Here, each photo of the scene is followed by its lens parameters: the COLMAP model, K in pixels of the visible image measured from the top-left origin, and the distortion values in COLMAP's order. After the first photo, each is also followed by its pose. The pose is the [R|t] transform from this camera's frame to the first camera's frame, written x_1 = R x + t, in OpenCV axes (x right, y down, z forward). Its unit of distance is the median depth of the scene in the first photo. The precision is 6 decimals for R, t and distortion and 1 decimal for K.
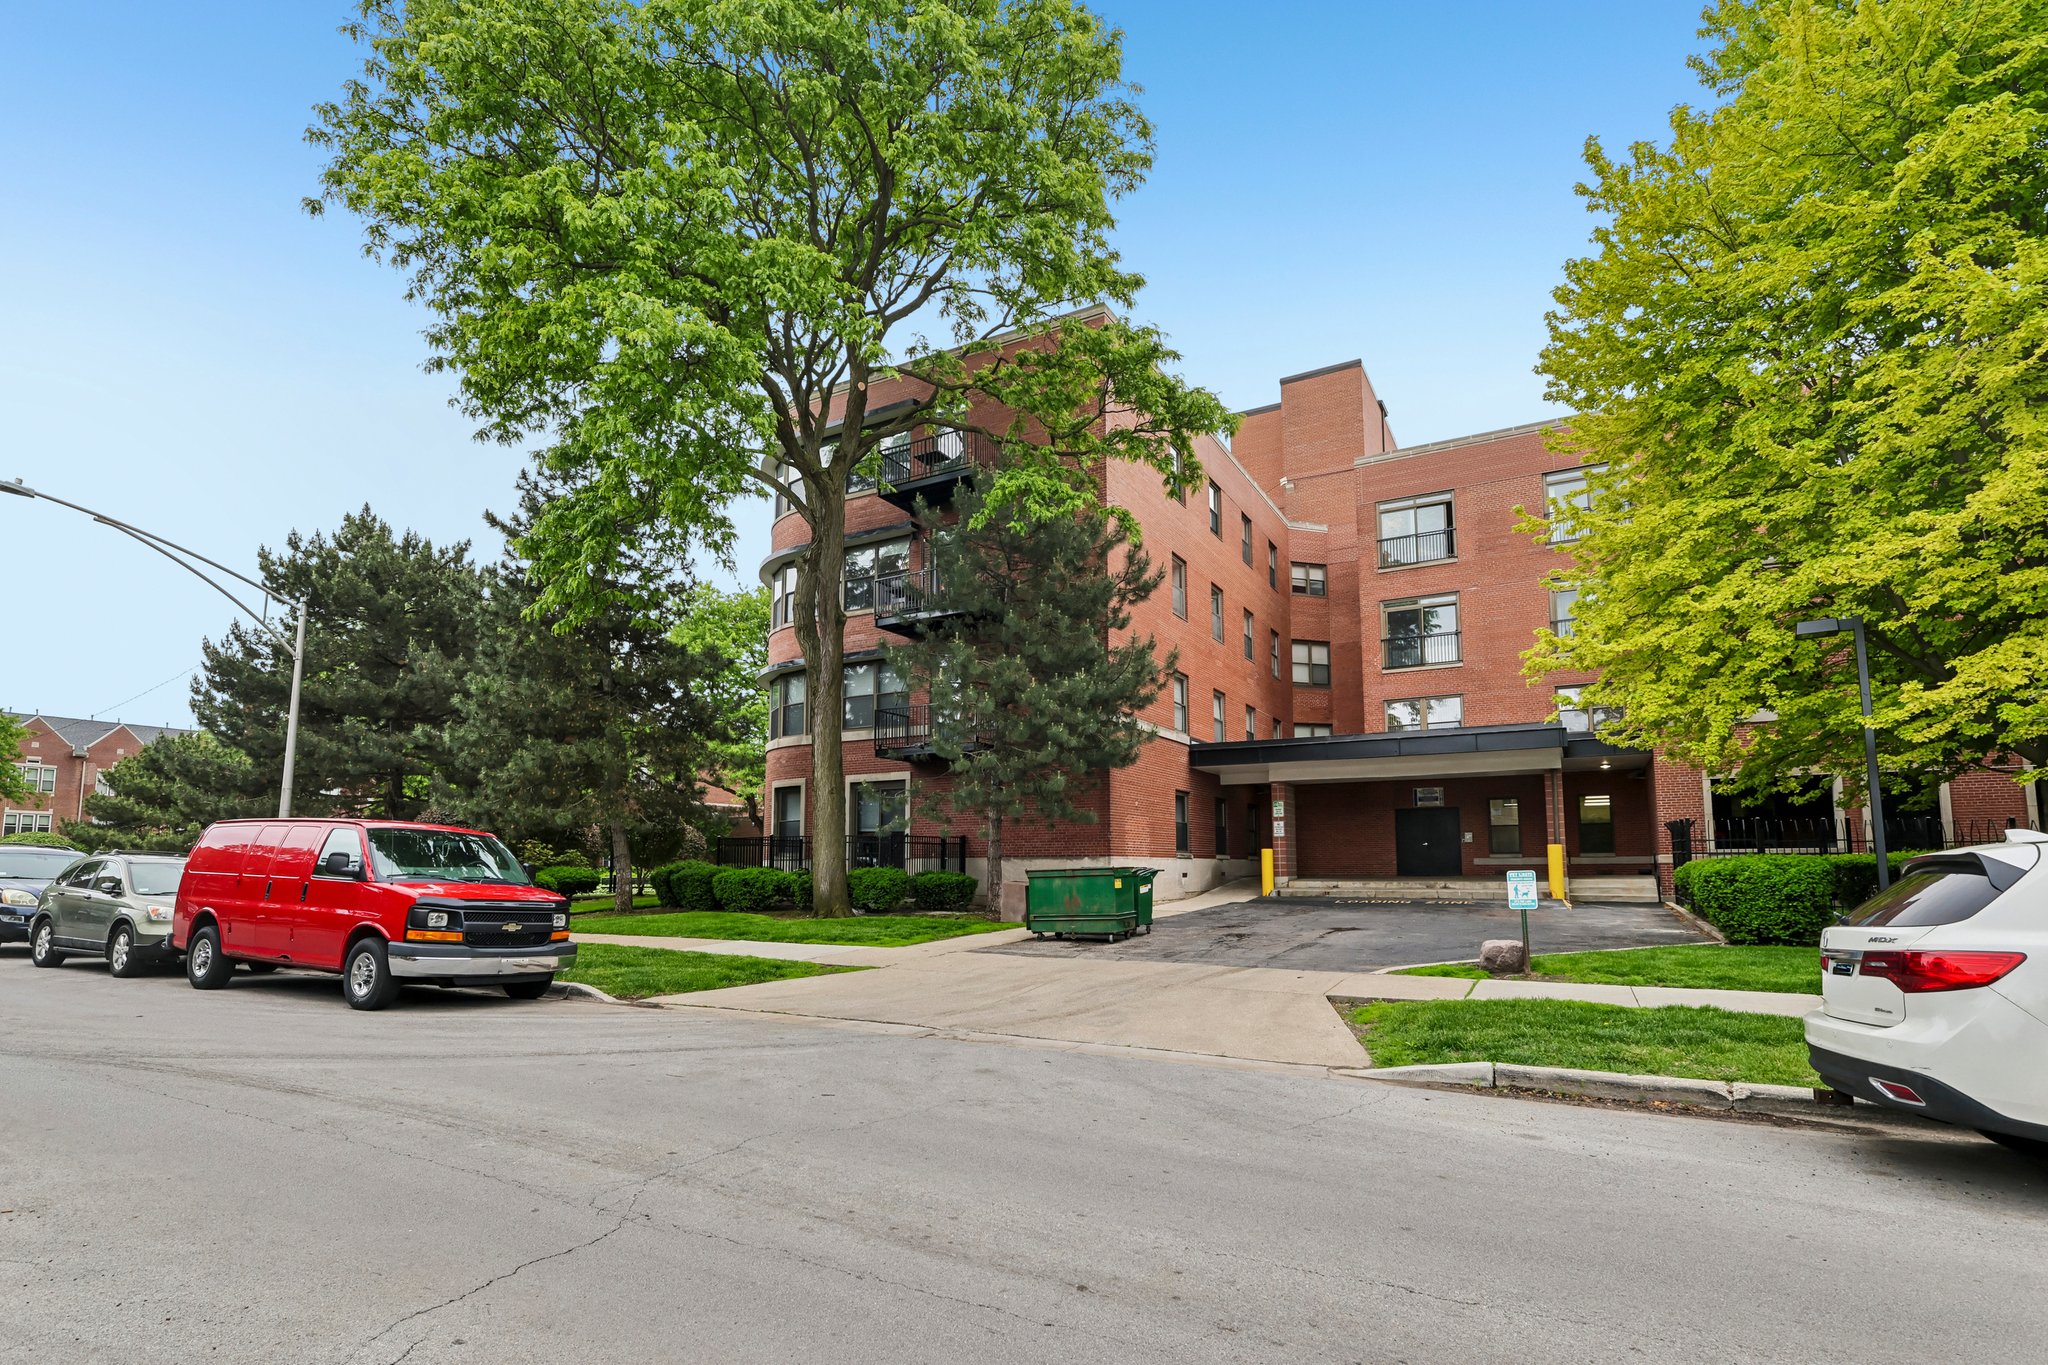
lens RADIAL K [[964.9, 0, 1022.7], [0, 964.9, 680.3], [0, 0, 1]] dist [-0.004745, -0.000197]
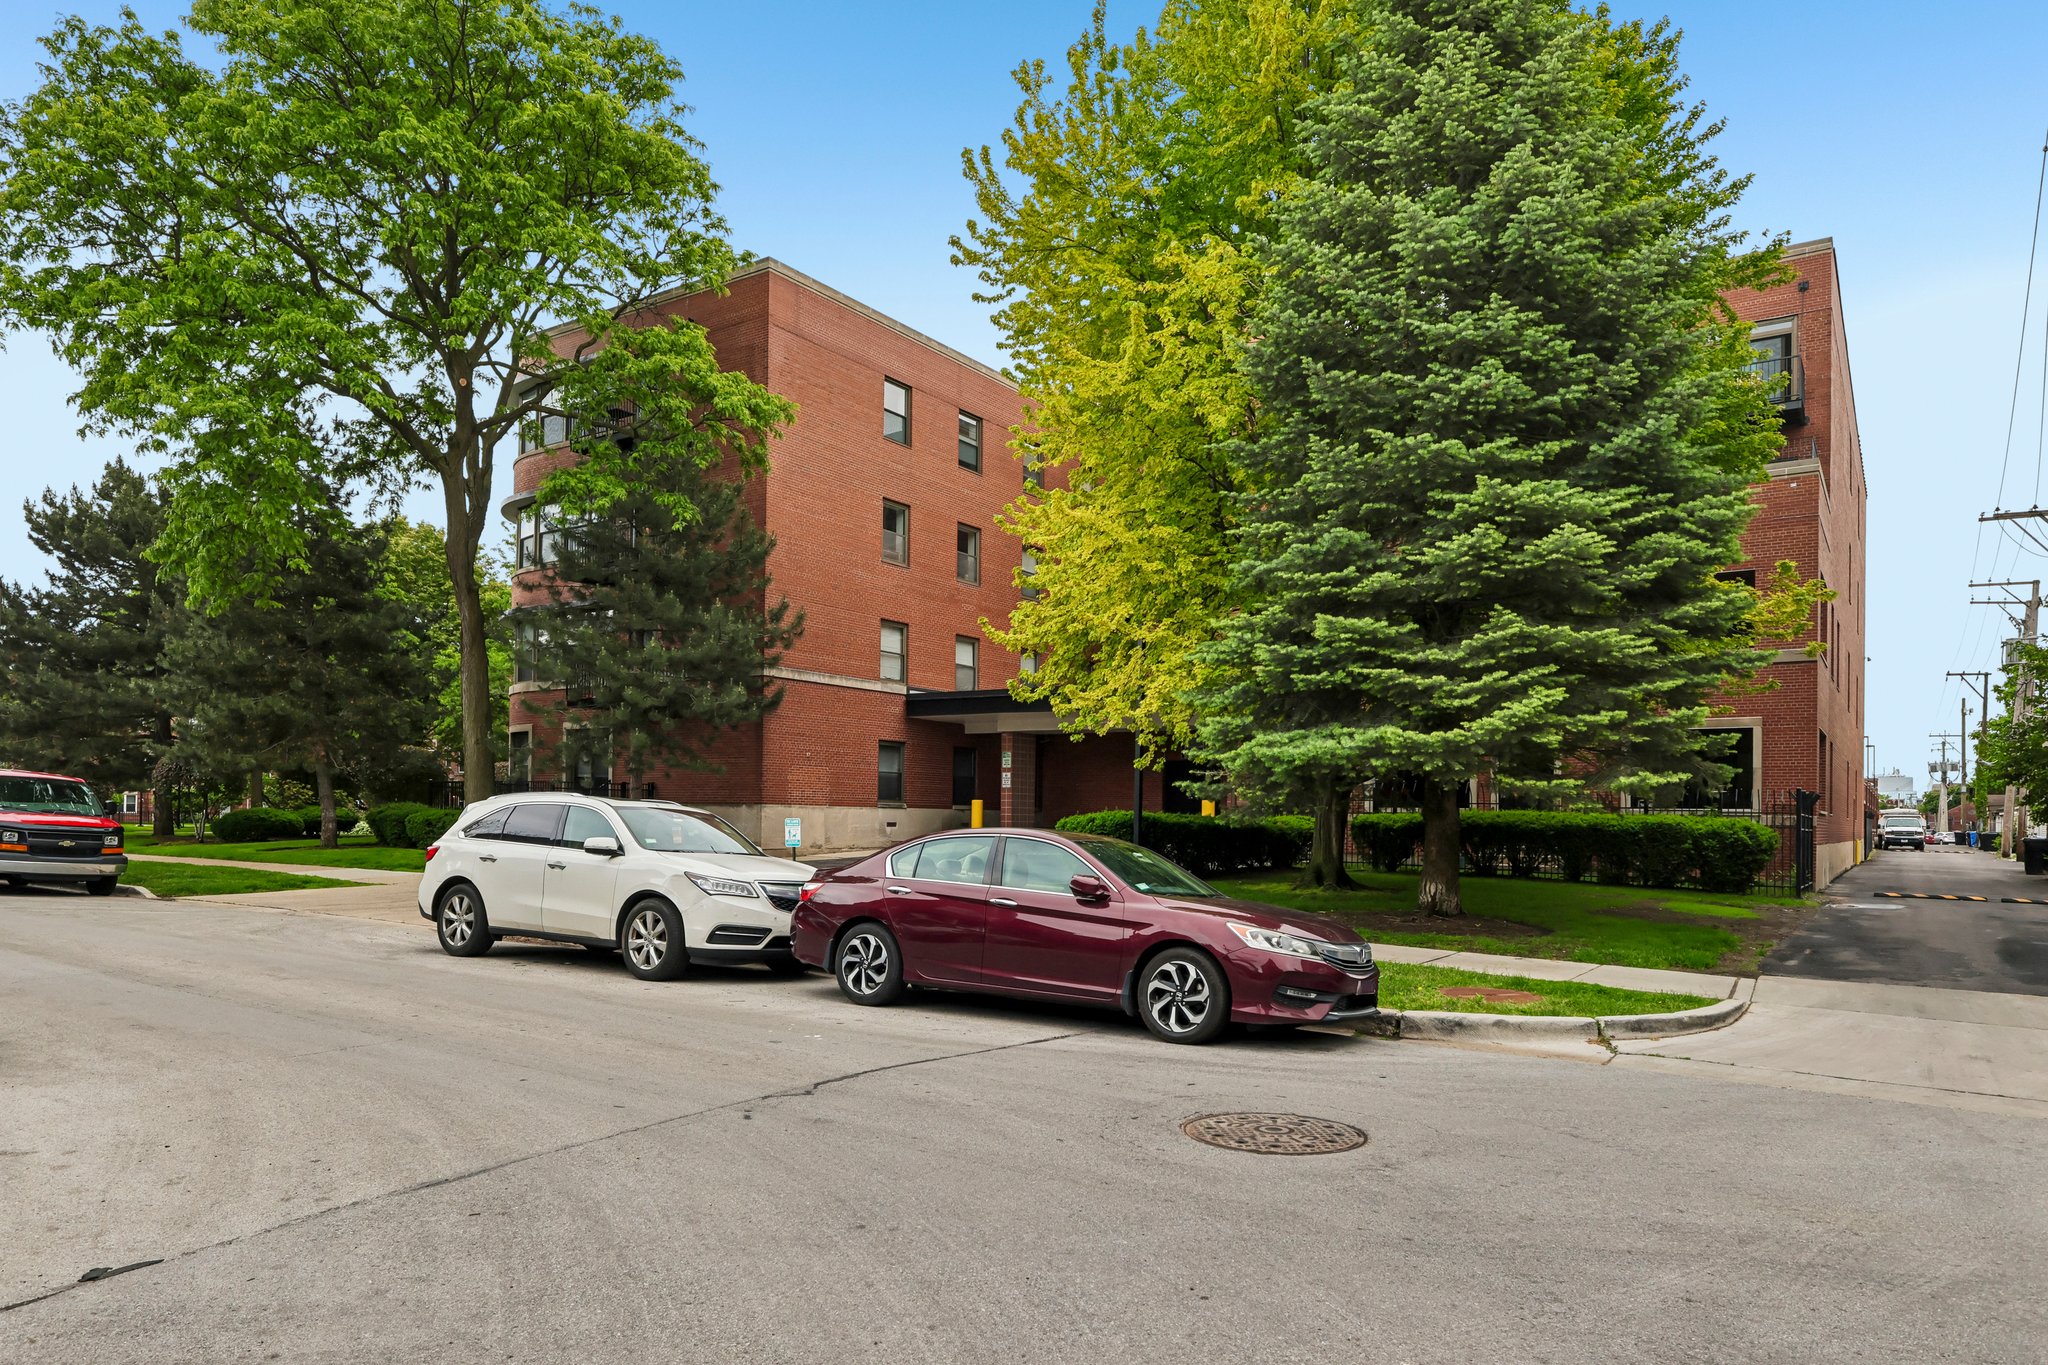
lens RADIAL K [[1310.5, 0, 1025.4], [0, 1310.5, 686.7], [0, 0, 1]] dist [0.008544, -0.000218]
pose [[0.993532, 0.007896, -0.113279, 0.467238], [0.002403, 0.995894, 0.090498, -0.064725], [0.113528, -0.090185, 0.989433, -0.323807]]
